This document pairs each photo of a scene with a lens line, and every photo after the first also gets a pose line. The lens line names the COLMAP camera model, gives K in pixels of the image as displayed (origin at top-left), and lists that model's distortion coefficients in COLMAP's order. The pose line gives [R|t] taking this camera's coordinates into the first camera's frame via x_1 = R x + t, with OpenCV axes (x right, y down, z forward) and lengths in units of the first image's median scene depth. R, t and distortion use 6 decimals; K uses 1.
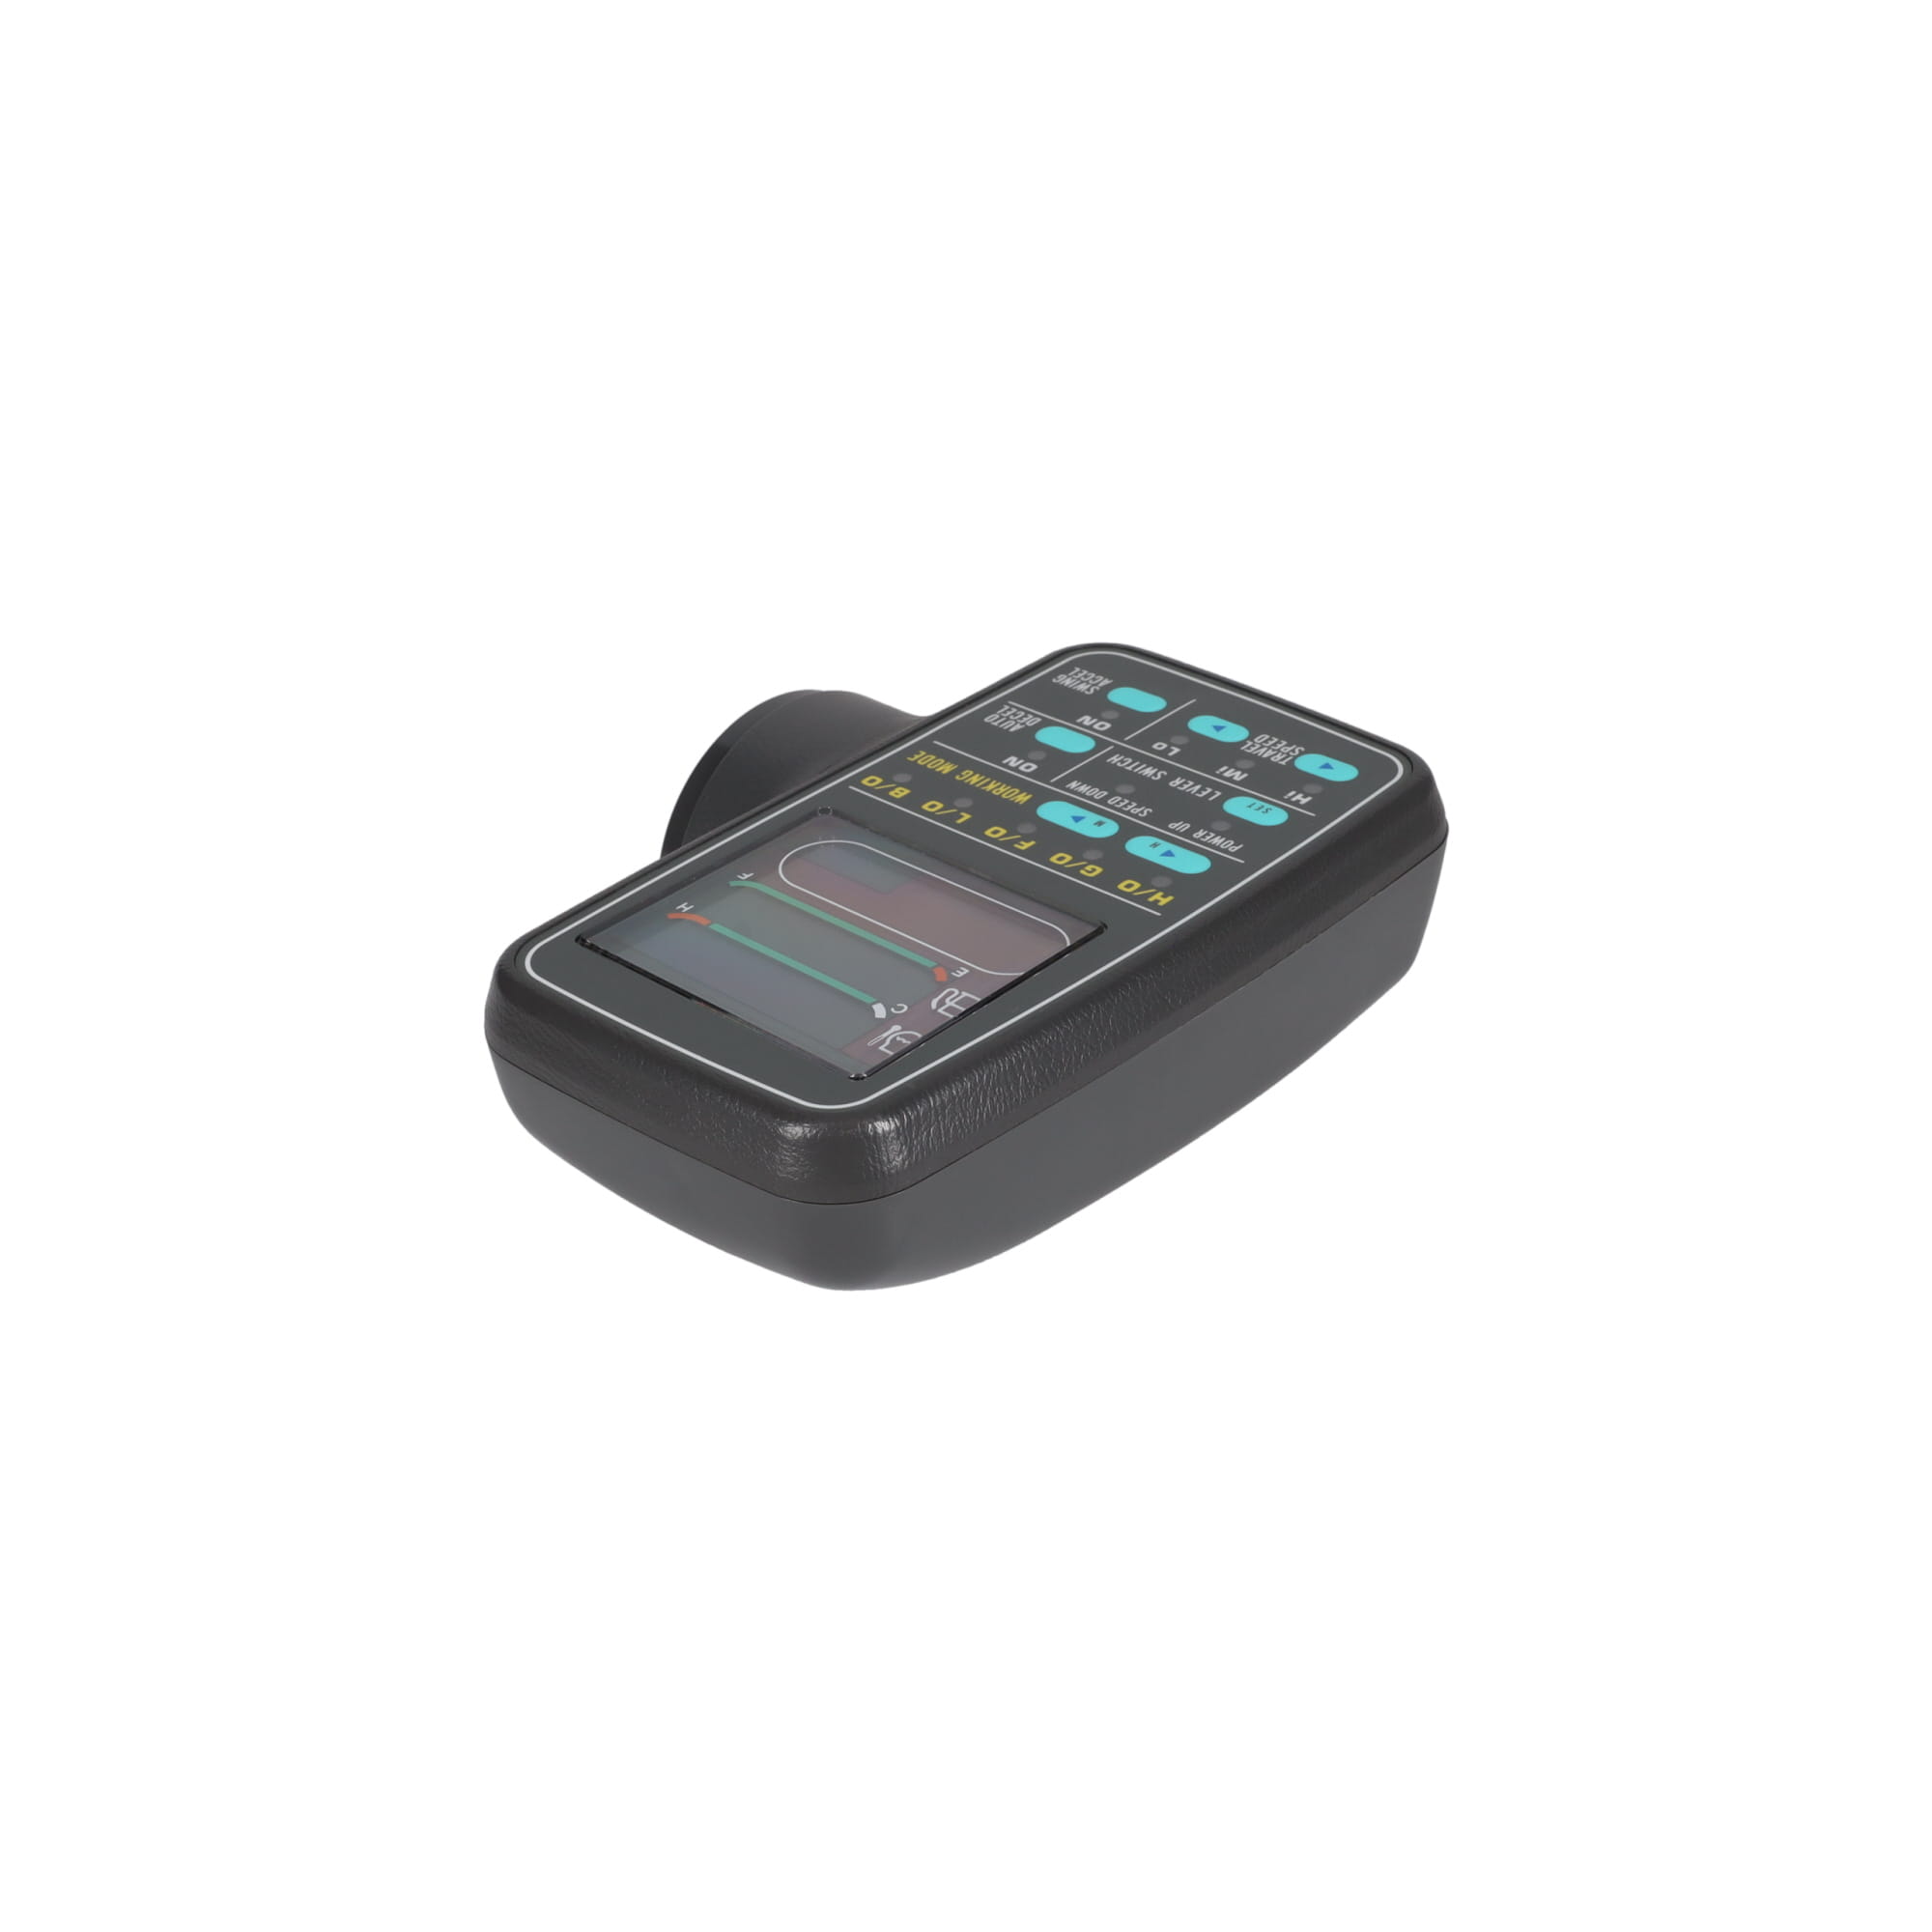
lens RADIAL K [[2662.9, 0, 990.2], [0, 2662.9, 967.0], [0, 0, 1]] dist [0.019063, -0.006734]
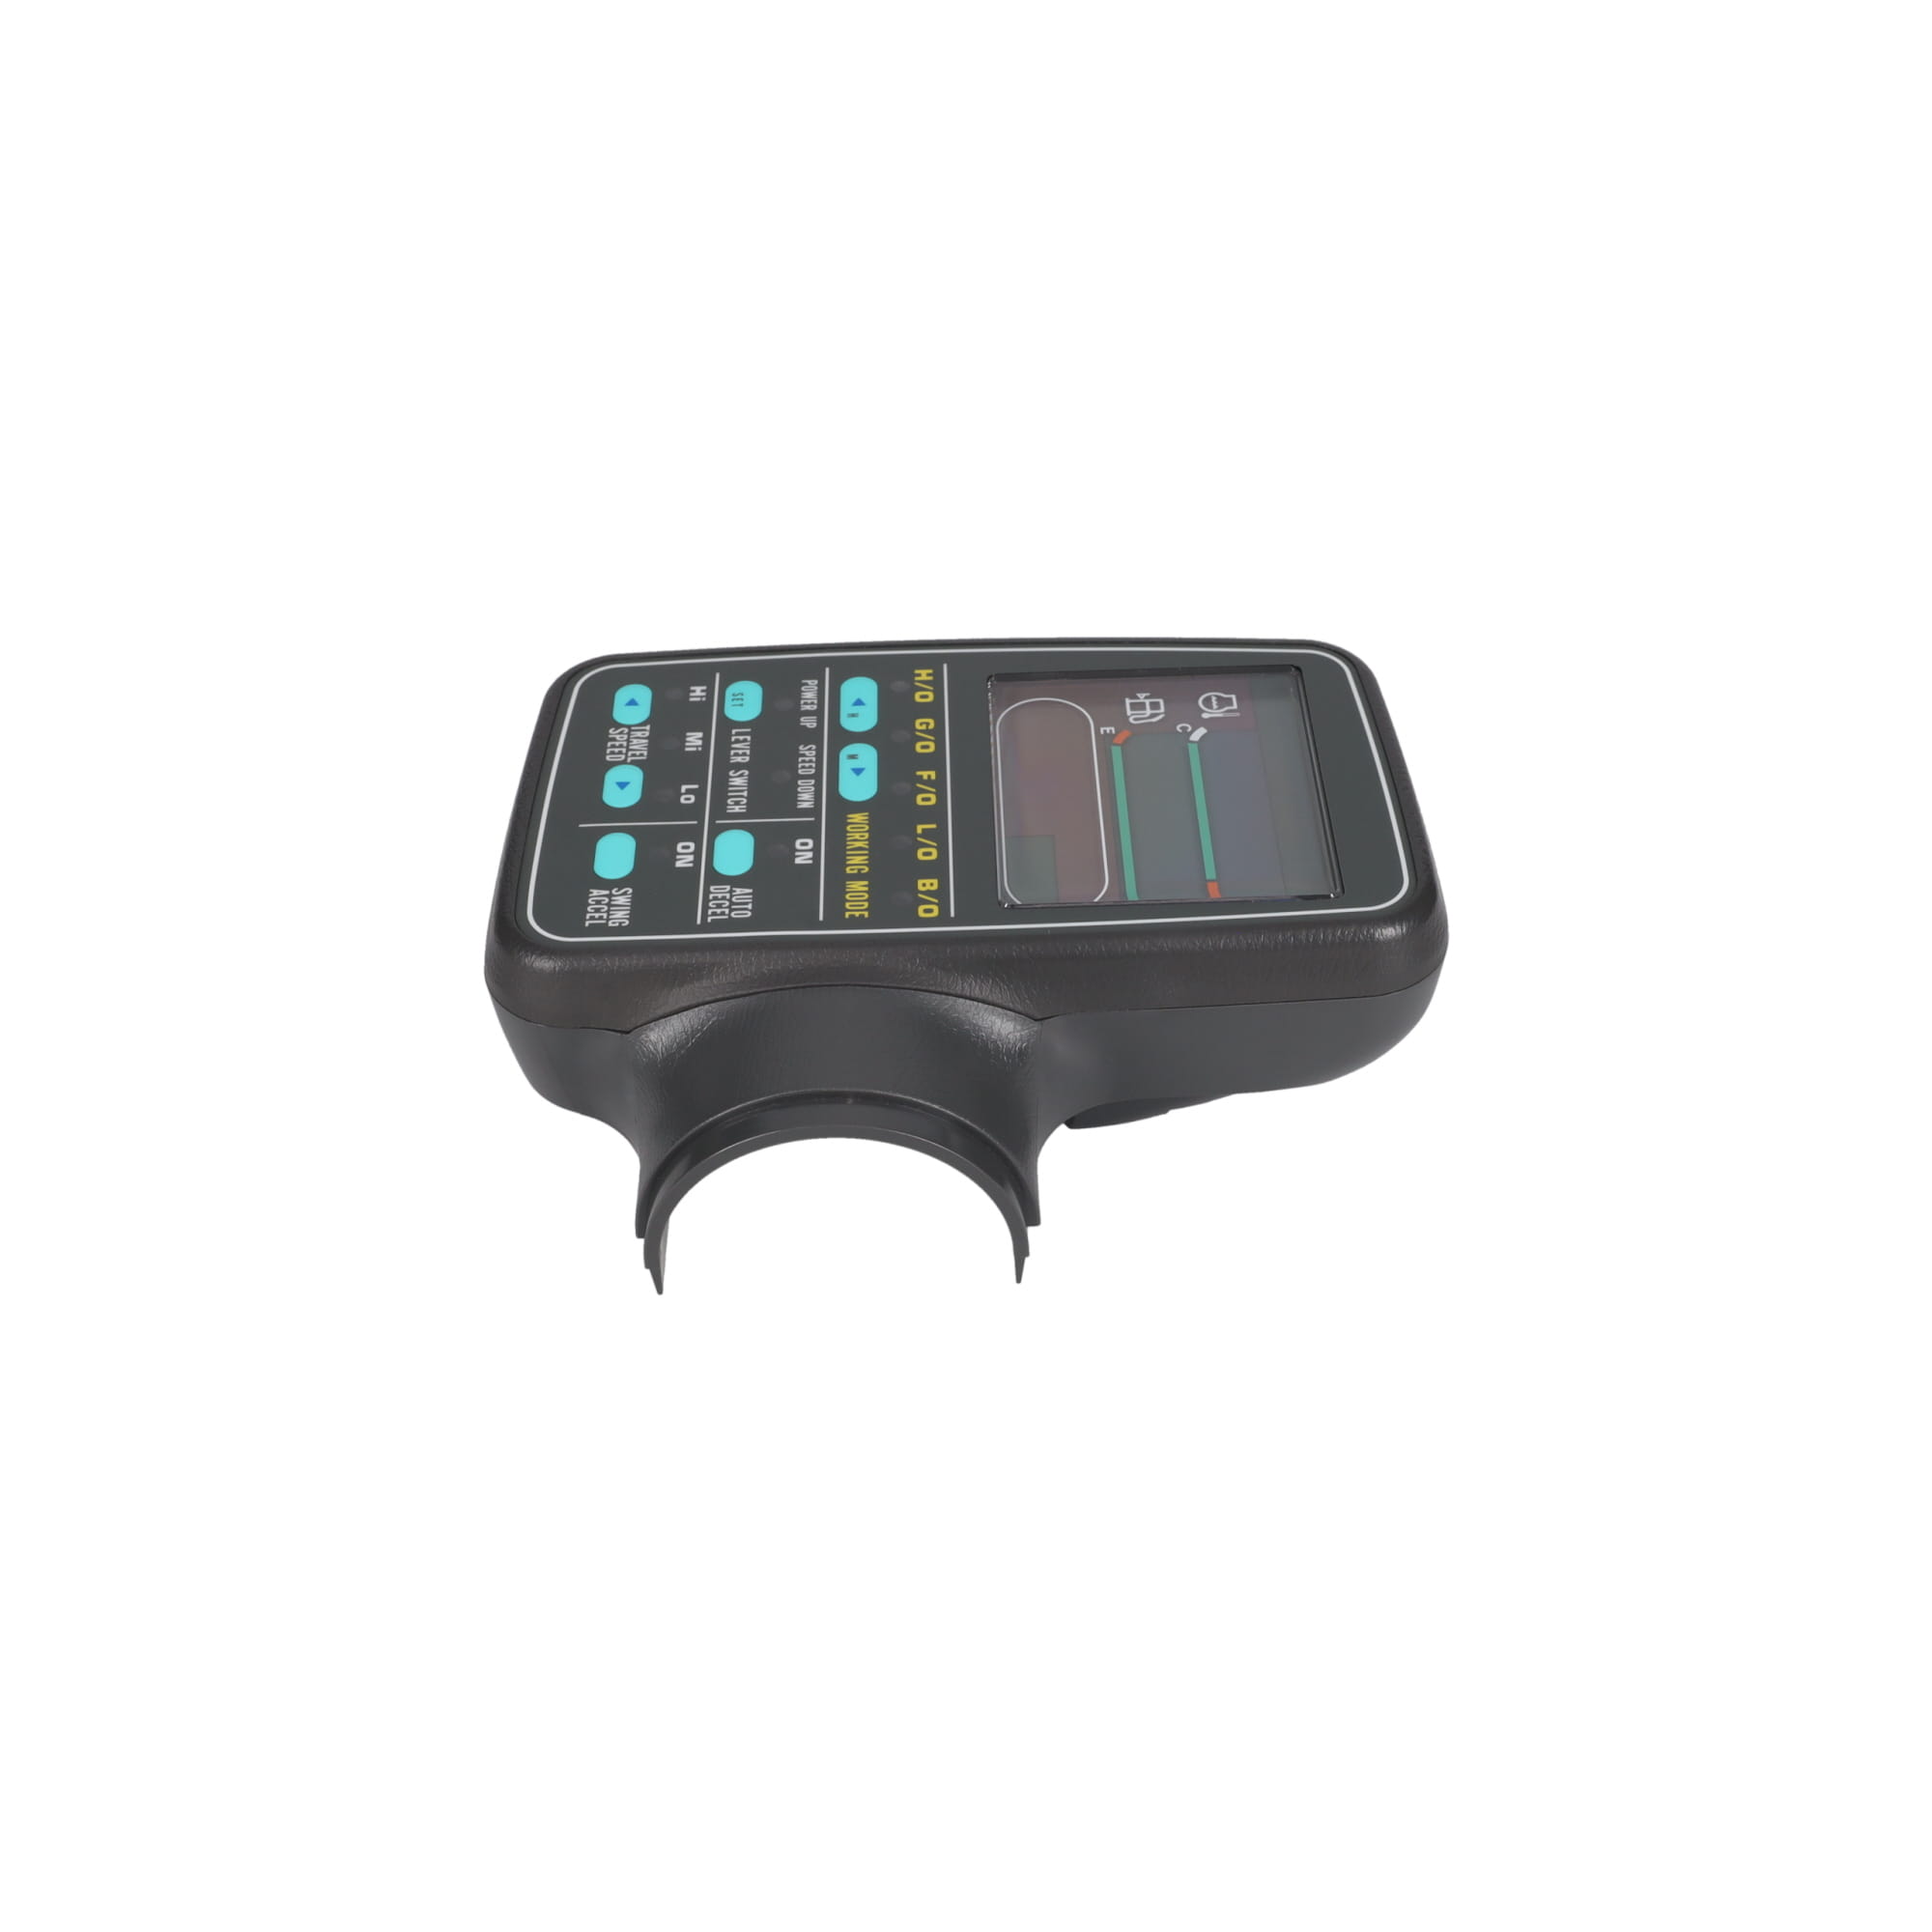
lens RADIAL K [[2662.9, 0, 990.2], [0, 2662.9, 967.0], [0, 0, 1]] dist [0.019063, -0.006734]
pose [[-0.693843, -0.445094, 0.566103, -0.608416], [0.420522, 0.387730, 0.820260, -0.834818], [-0.584588, 0.807191, -0.081852, 1.097418]]
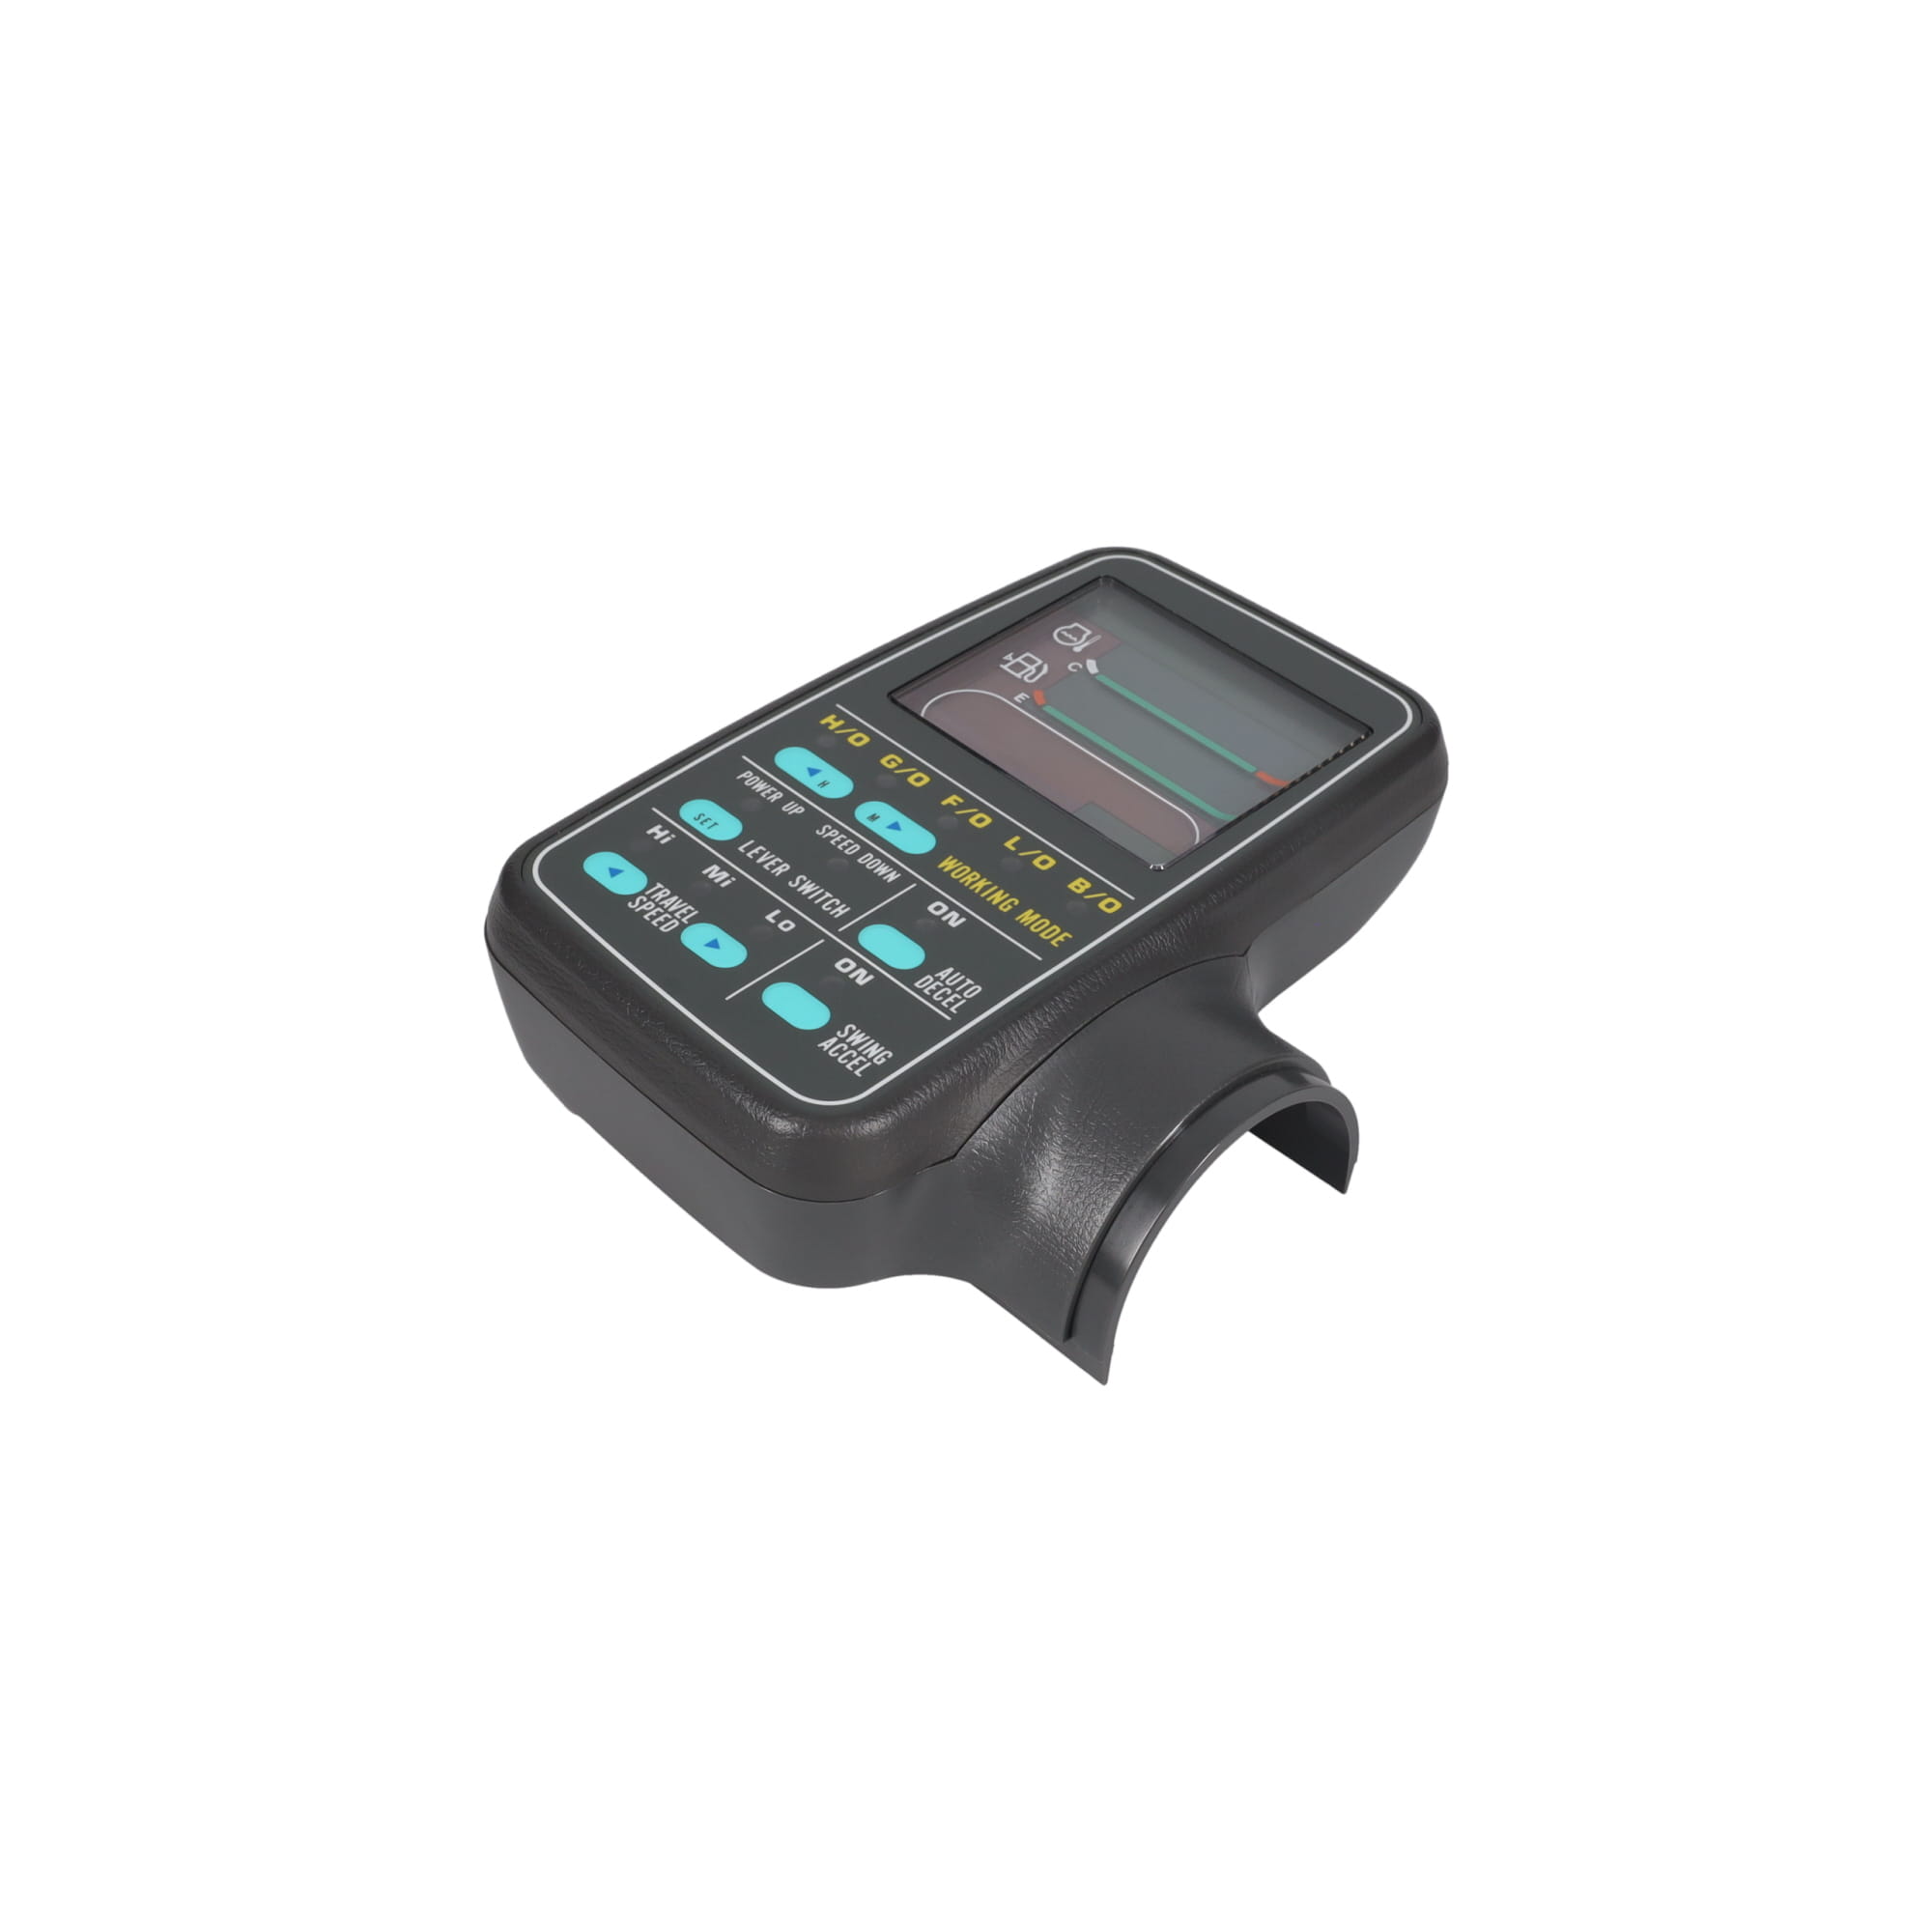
lens RADIAL K [[2662.9, 0, 990.2], [0, 2662.9, 967.0], [0, 0, 1]] dist [0.019063, -0.006734]
pose [[-0.999188, -0.026913, 0.029989, -0.031700], [0.021512, 0.273033, 0.961764, -0.956508], [-0.034072, 0.961628, -0.272232, 1.290307]]
